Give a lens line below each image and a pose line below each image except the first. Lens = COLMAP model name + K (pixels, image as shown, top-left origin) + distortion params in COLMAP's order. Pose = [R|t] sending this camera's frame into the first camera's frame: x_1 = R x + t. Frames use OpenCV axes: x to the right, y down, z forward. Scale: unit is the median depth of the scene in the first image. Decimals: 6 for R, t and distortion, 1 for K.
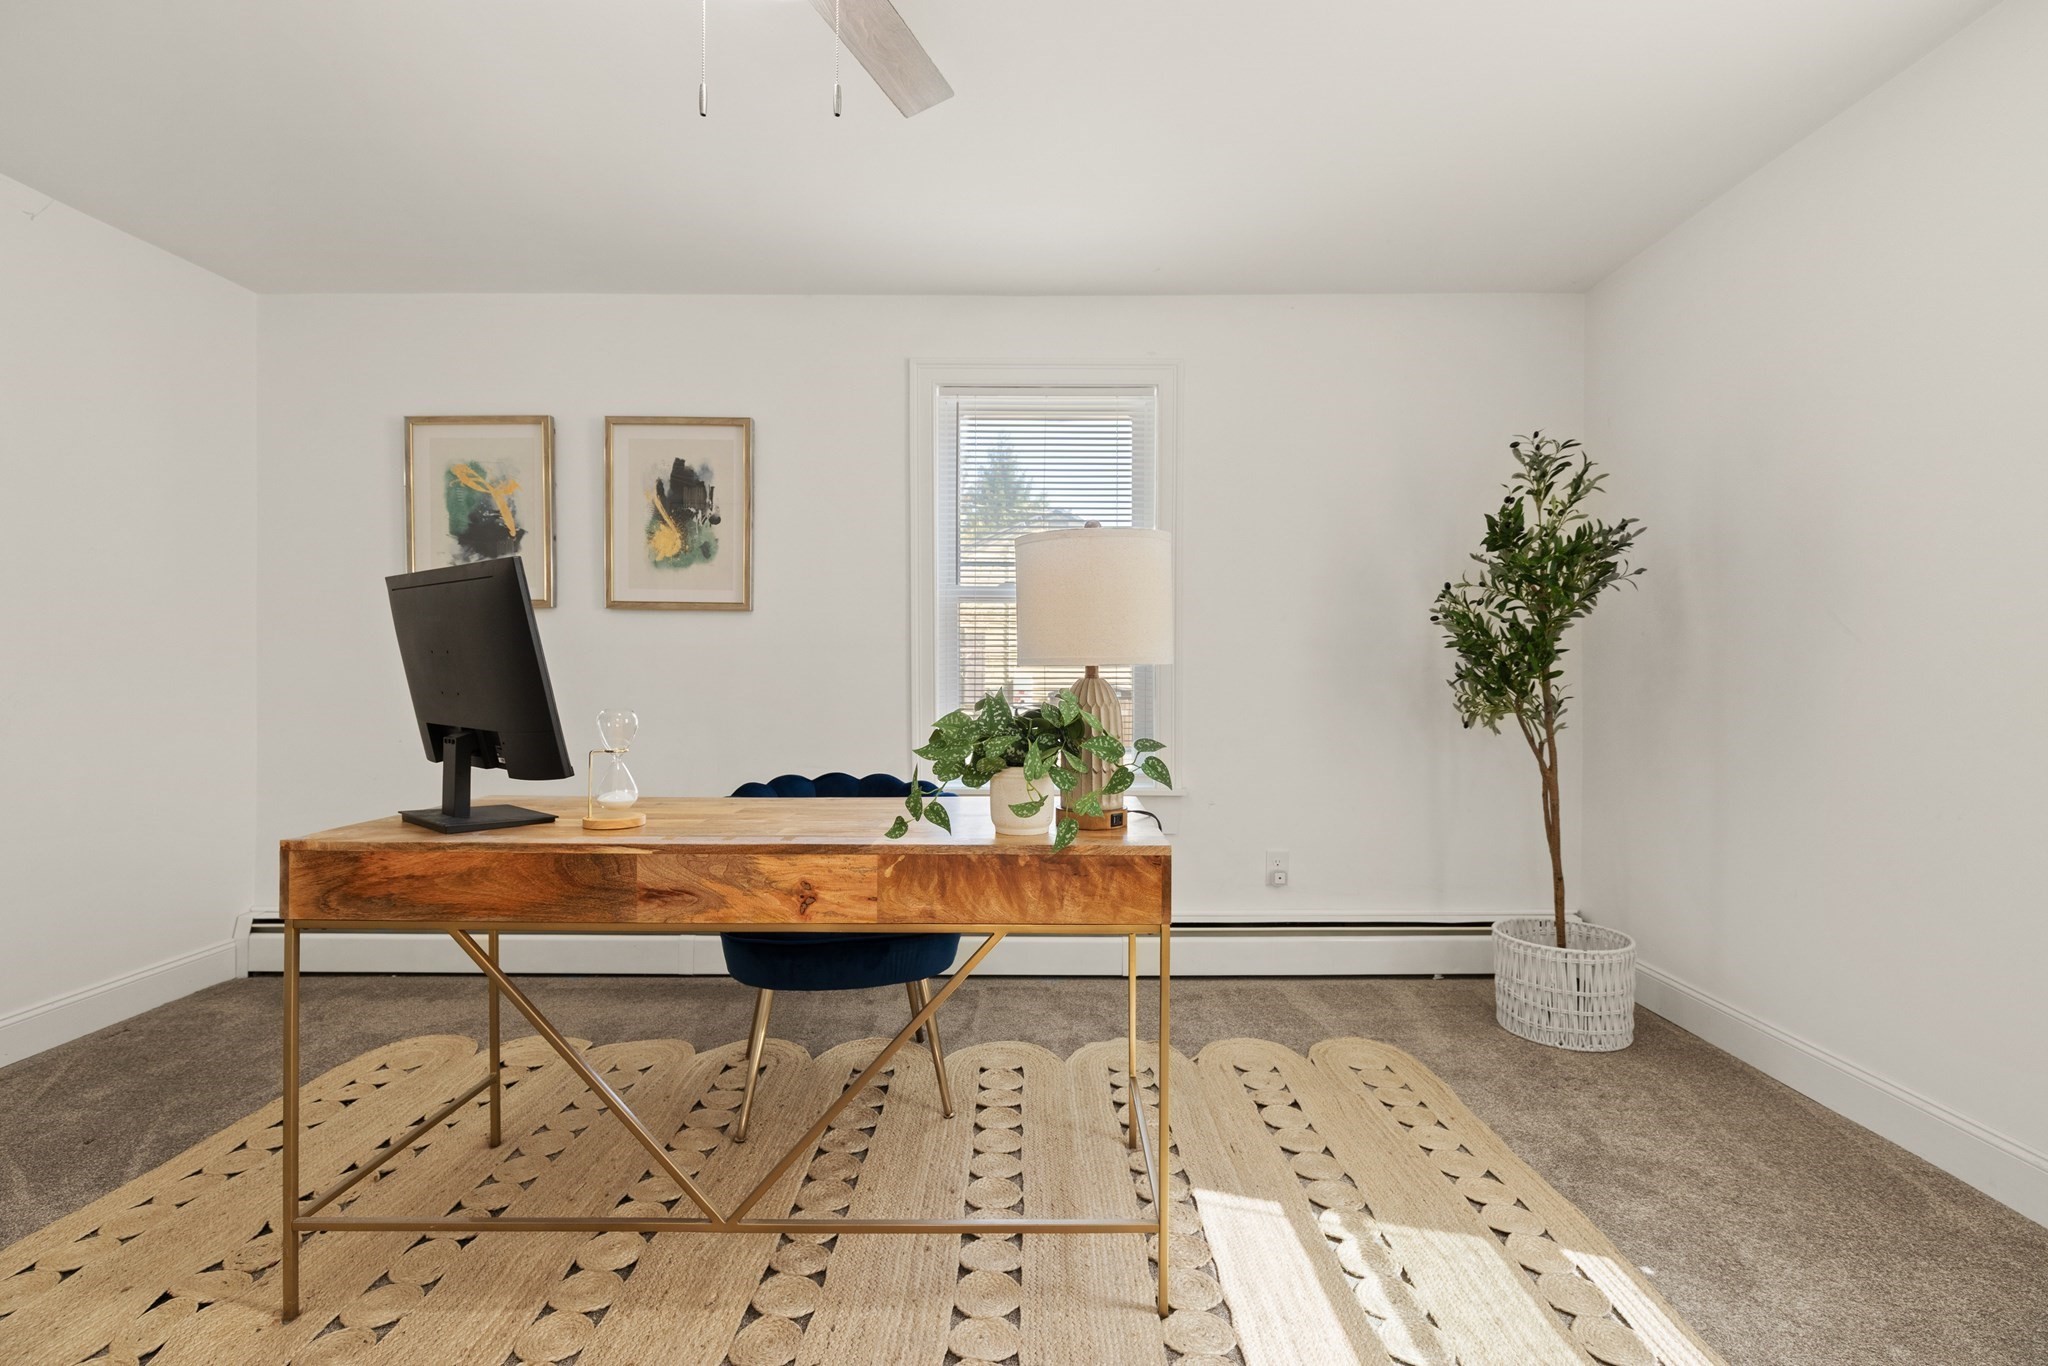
lens RADIAL K [[933.4, 0, 1022.6], [0, 933.4, 677.9], [0, 0, 1]] dist [0.004682, -0.001758]
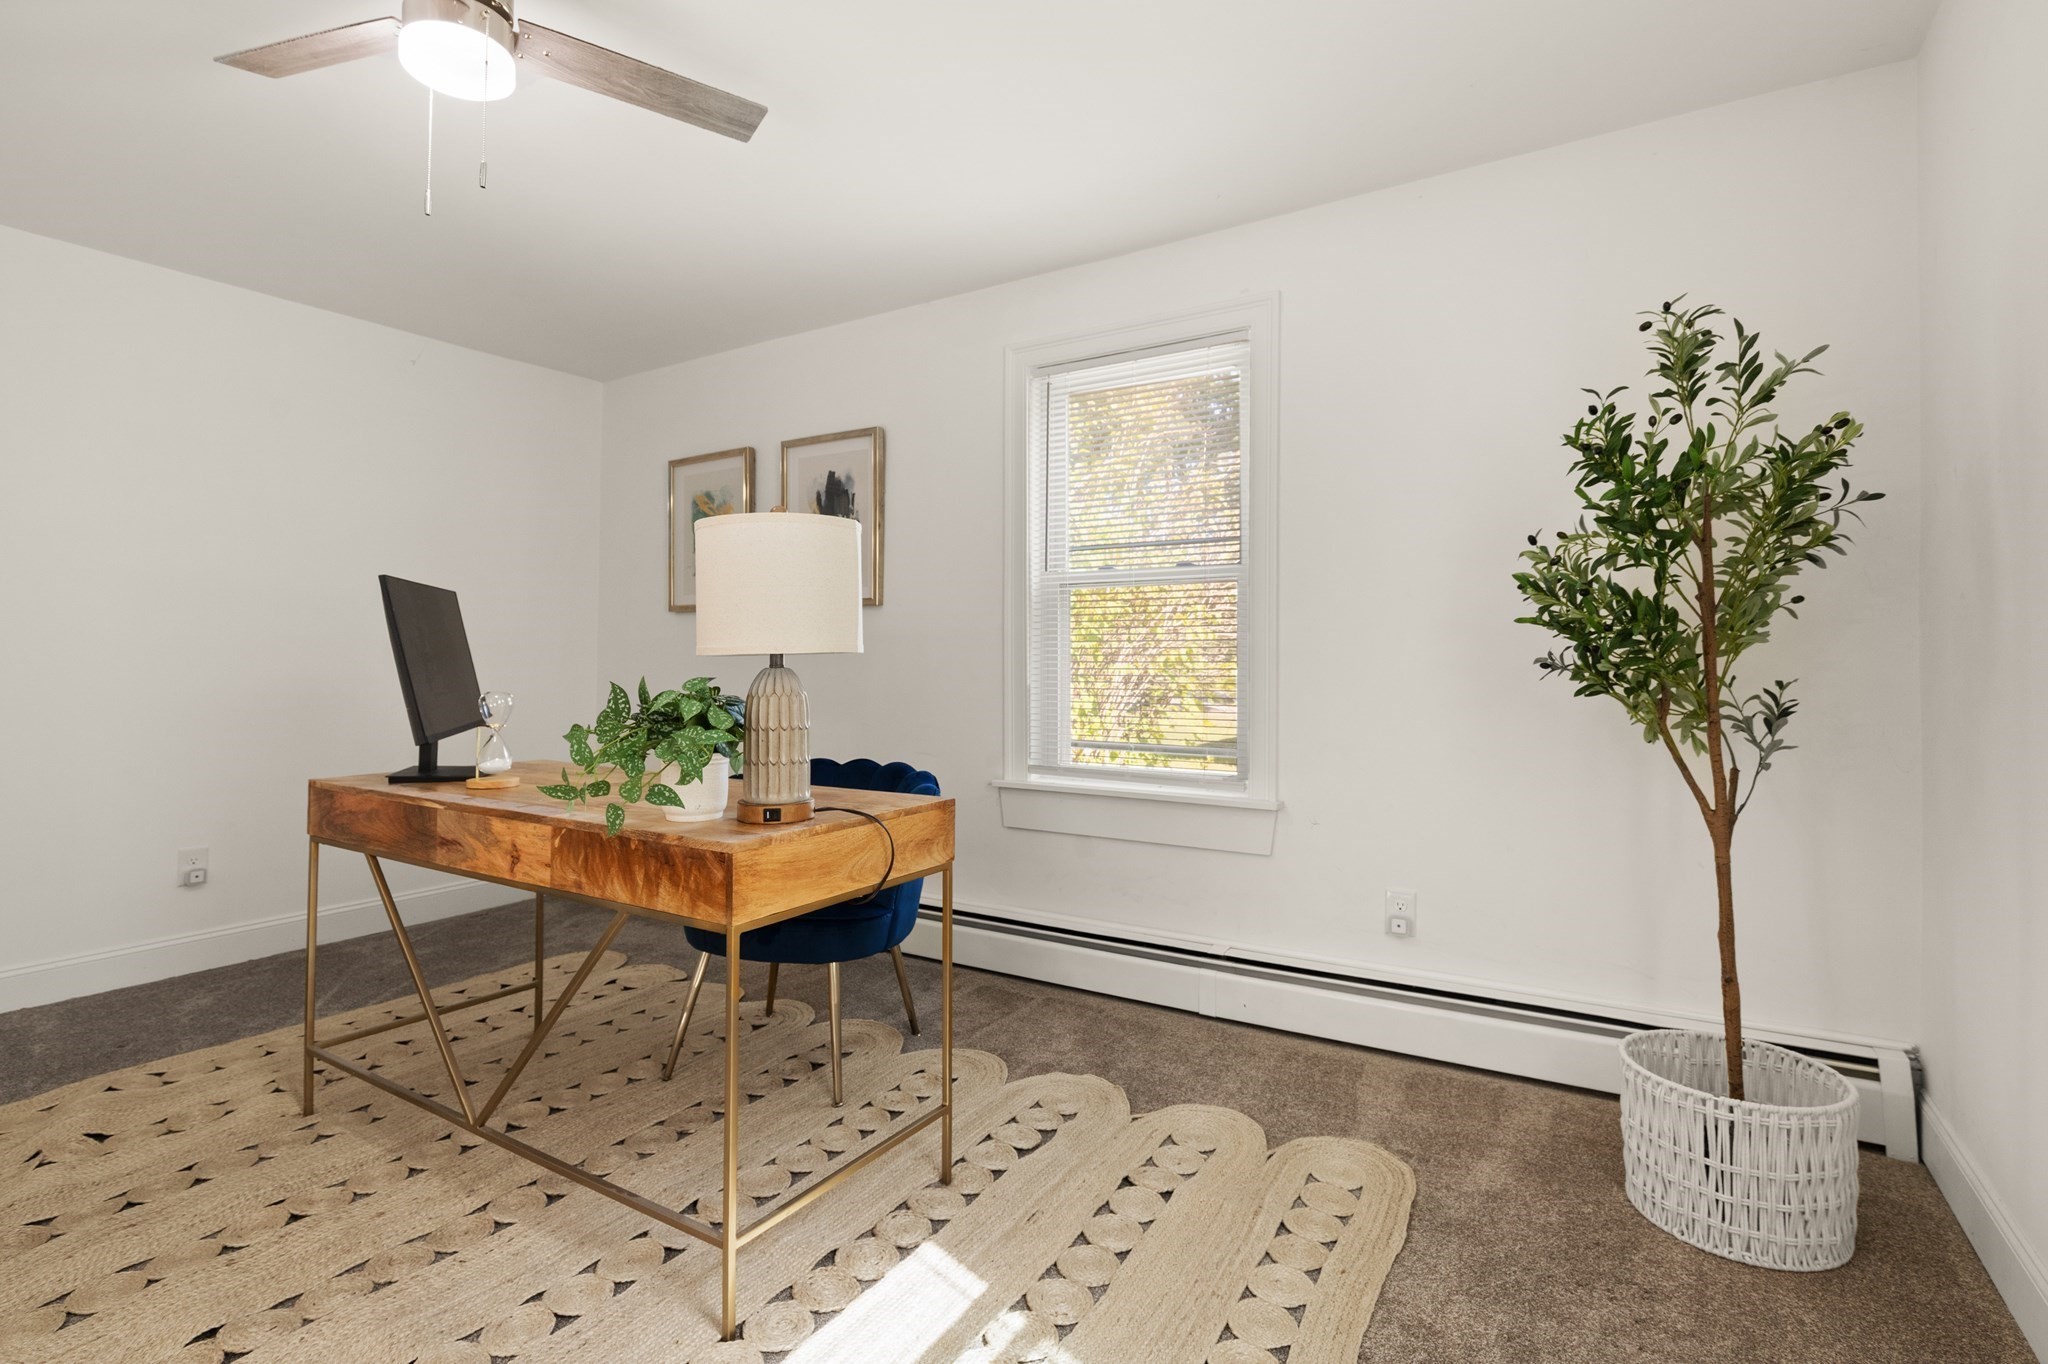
lens RADIAL K [[933.4, 0, 889.3], [0, 933.4, 648.6], [0, 0, 1]] dist [0.004682, -0.001758]
pose [[0.850716, -0.009252, -0.525544, 0.420659], [-0.001904, 0.999784, -0.020684, 0.000041], [0.525622, 0.018596, 0.850515, 0.140635]]
